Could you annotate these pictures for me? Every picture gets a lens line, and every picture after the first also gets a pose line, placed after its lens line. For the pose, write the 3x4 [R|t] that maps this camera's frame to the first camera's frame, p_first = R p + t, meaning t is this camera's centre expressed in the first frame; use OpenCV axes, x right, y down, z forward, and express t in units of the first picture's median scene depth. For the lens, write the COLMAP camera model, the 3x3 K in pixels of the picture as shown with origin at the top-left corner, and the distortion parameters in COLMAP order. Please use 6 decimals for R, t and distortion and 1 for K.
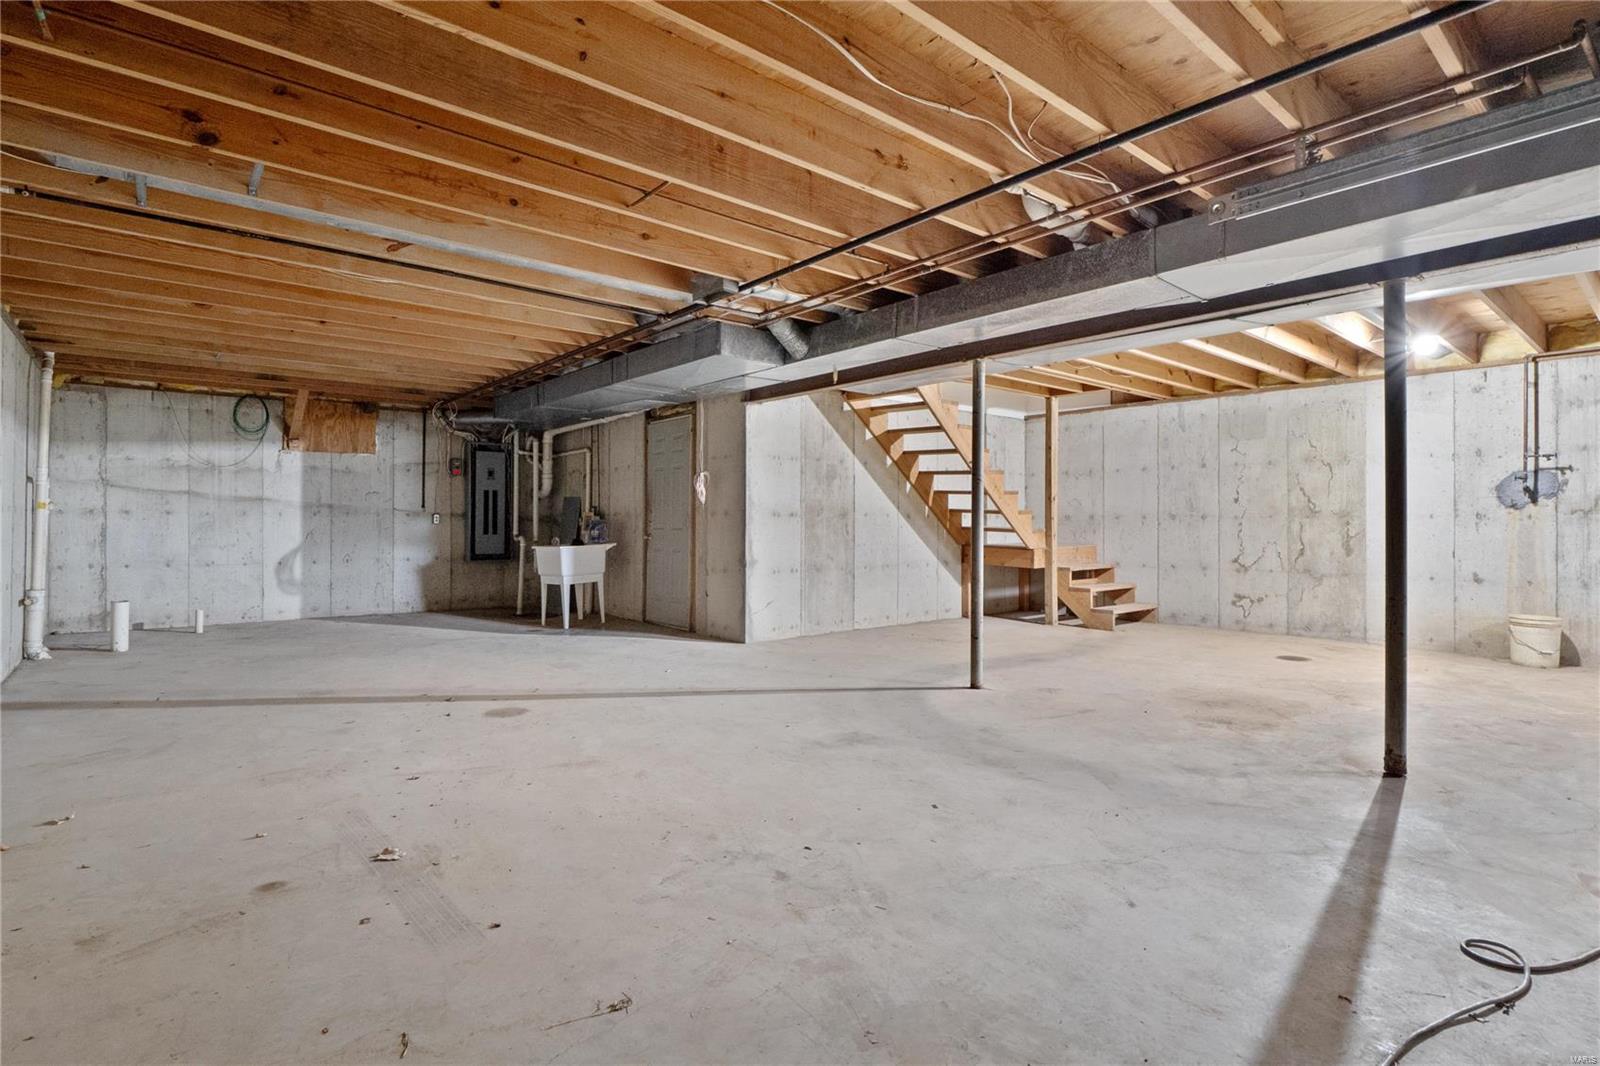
lens RADIAL K [[807.3, 0, 823.3], [0, 807.3, 520.9], [0, 0, 1]] dist [-0.006692, -0.000050]
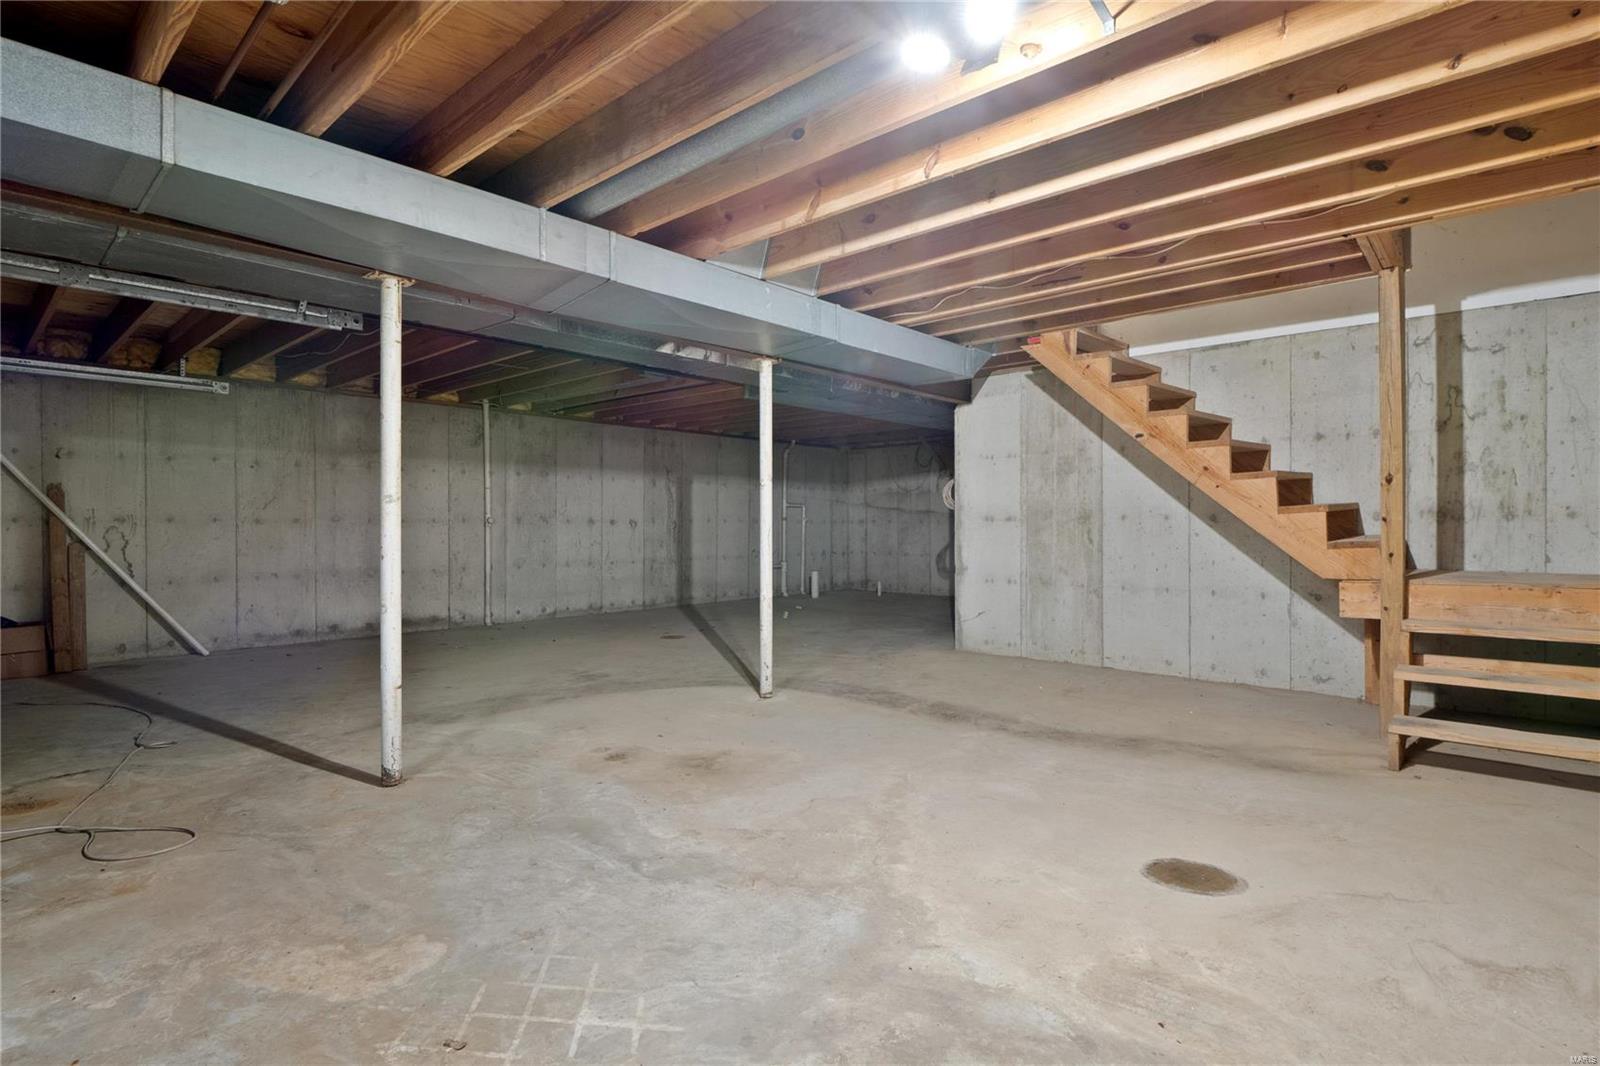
lens RADIAL K [[807.3, 0, 823.3], [0, 807.3, 520.9], [0, 0, 1]] dist [-0.006692, -0.000050]
pose [[0.123734, -0.008179, -0.992282, 0.788255], [0.001173, 0.999967, -0.008096, 0.001494], [0.992315, -0.000162, 0.123739, 0.656227]]
